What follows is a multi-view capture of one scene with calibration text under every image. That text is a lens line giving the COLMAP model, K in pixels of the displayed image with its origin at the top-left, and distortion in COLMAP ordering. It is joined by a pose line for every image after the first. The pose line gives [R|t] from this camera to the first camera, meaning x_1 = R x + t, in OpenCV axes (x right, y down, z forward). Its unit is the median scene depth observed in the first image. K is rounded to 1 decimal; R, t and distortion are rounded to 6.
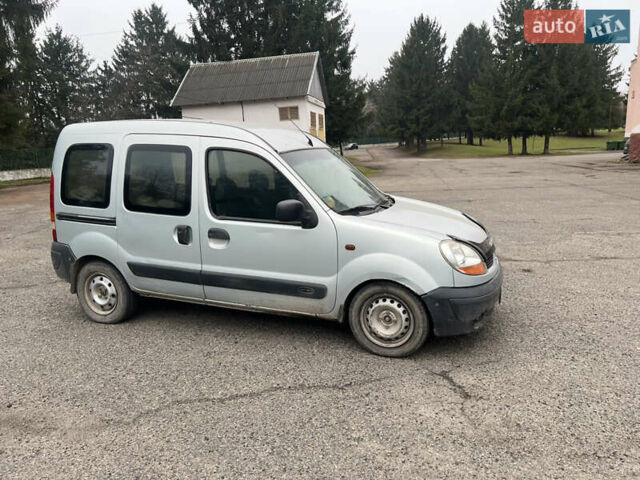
lens RADIAL K [[475.1, 0, 324.3], [0, 475.1, 237.1], [0, 0, 1]] dist [0.046351, -0.052089]
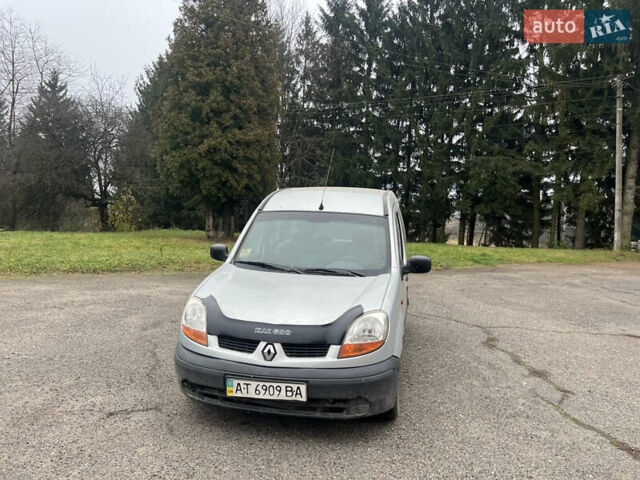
lens RADIAL K [[473.3, 0, 324.7], [0, 473.3, 244.2], [0, 0, 1]] dist [0.046921, -0.056359]
pose [[0.183335, 0.111483, -0.976709, 0.997188], [-0.232282, 0.970328, 0.067154, -0.182964], [0.955214, 0.214560, 0.203790, 0.783101]]
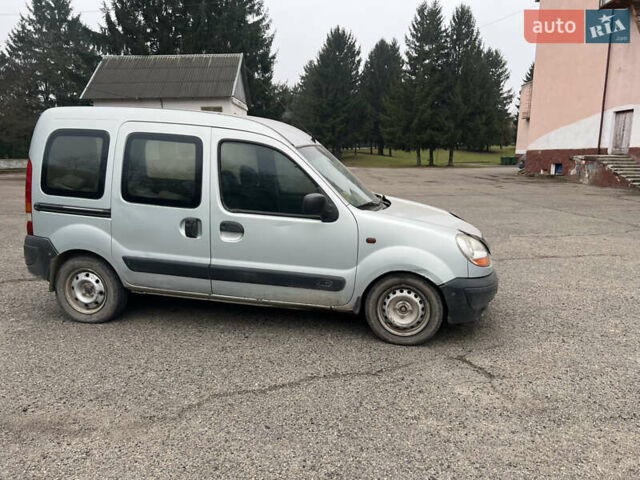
lens RADIAL K [[475.1, 0, 324.3], [0, 475.1, 237.1], [0, 0, 1]] dist [0.046351, -0.052089]
pose [[0.982822, 0.009896, 0.184291, -0.185779], [-0.007762, 0.999894, -0.012297, 0.021559], [-0.184393, 0.010655, 0.982795, -0.002779]]
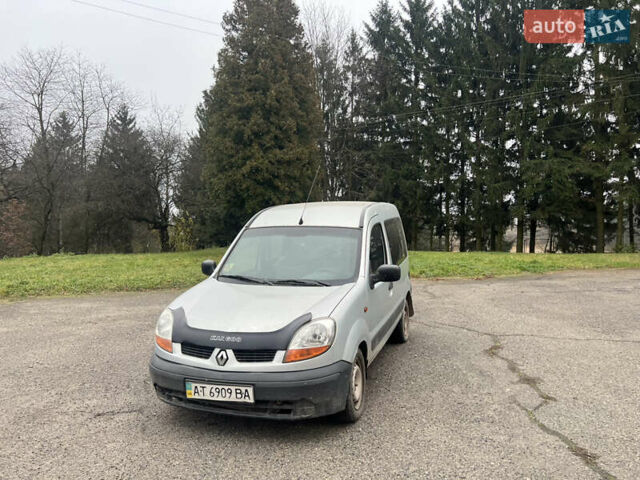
lens RADIAL K [[473.3, 0, 324.7], [0, 473.3, 244.2], [0, 0, 1]] dist [0.046921, -0.056359]
pose [[0.057675, 0.078993, -0.995205, 1.073955], [-0.187819, 0.979923, 0.066895, -0.223916], [0.980509, 0.183060, 0.071353, 0.955760]]
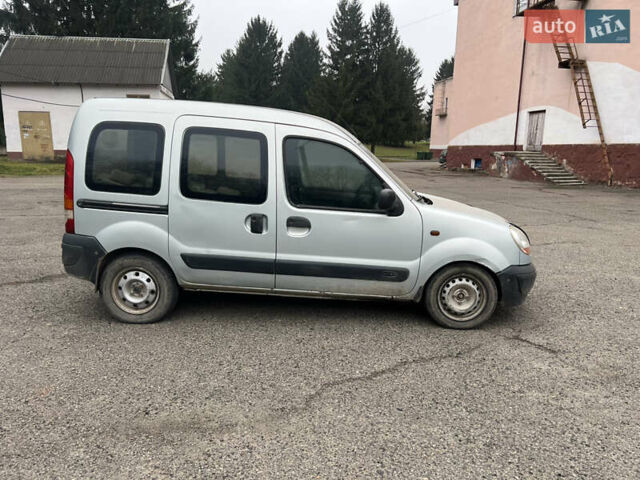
lens RADIAL K [[475.1, 0, 324.3], [0, 475.1, 237.1], [0, 0, 1]] dist [0.046351, -0.052089]
pose [[0.937097, -0.010665, 0.348907, -0.451279], [0.010154, 0.999943, 0.003294, 0.018981], [-0.348922, 0.000456, 0.937152, 0.036174]]
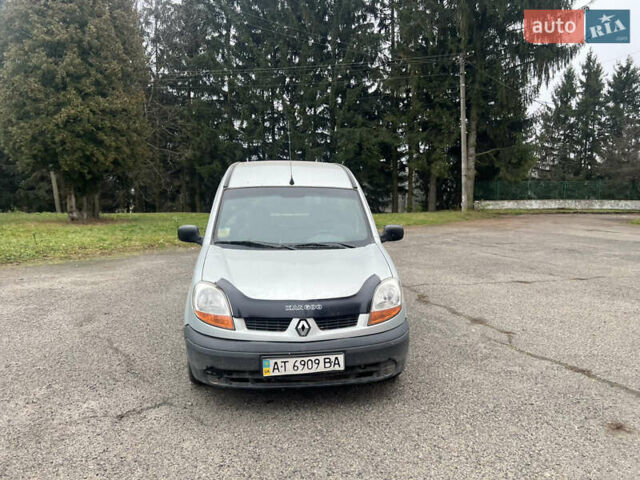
lens RADIAL K [[474.5, 0, 323.9], [0, 474.5, 241.0], [0, 0, 1]] dist [0.047977, -0.052090]
pose [[0.462981, 0.139386, -0.875340, 0.933941], [-0.188655, 0.980426, 0.056337, -0.135705], [0.866059, 0.139055, 0.480215, 0.549304]]
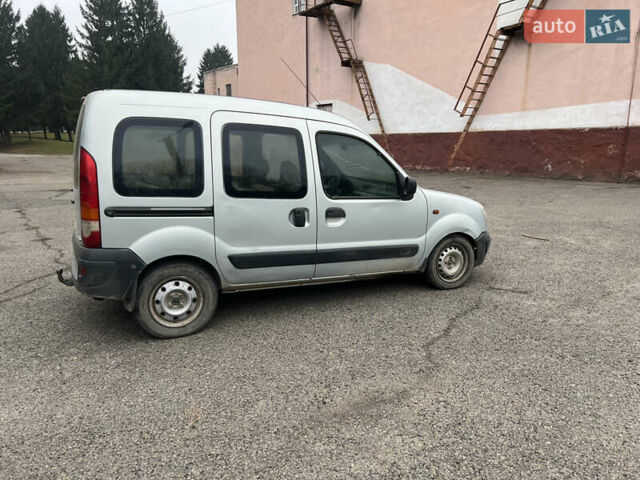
lens RADIAL K [[474.5, 0, 323.9], [0, 474.5, 241.0], [0, 0, 1]] dist [0.047977, -0.052090]
pose [[0.680334, -0.114788, 0.723858, -0.887130], [0.106242, 0.992673, 0.057563, -0.006555], [-0.725161, 0.037742, 0.687544, 0.244831]]
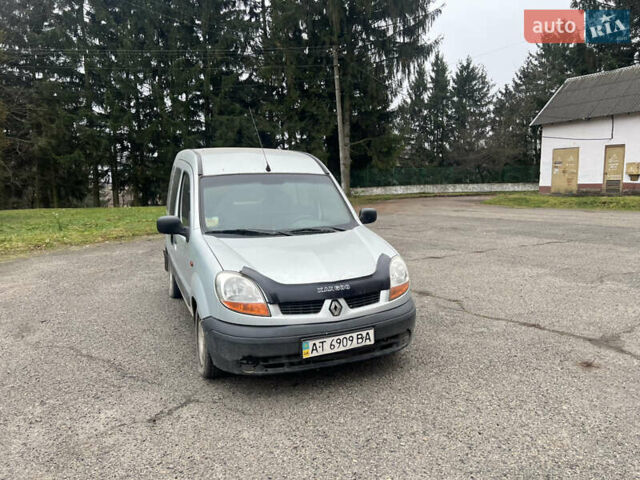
lens RADIAL K [[475.4, 0, 324.5], [0, 475.4, 240.0], [0, 0, 1]] dist [0.045816, -0.050437]
pose [[0.688805, 0.123444, -0.714359, 0.817172], [-0.147102, 0.988696, 0.029010, -0.085128], [0.709865, 0.085101, 0.699177, 0.345169]]
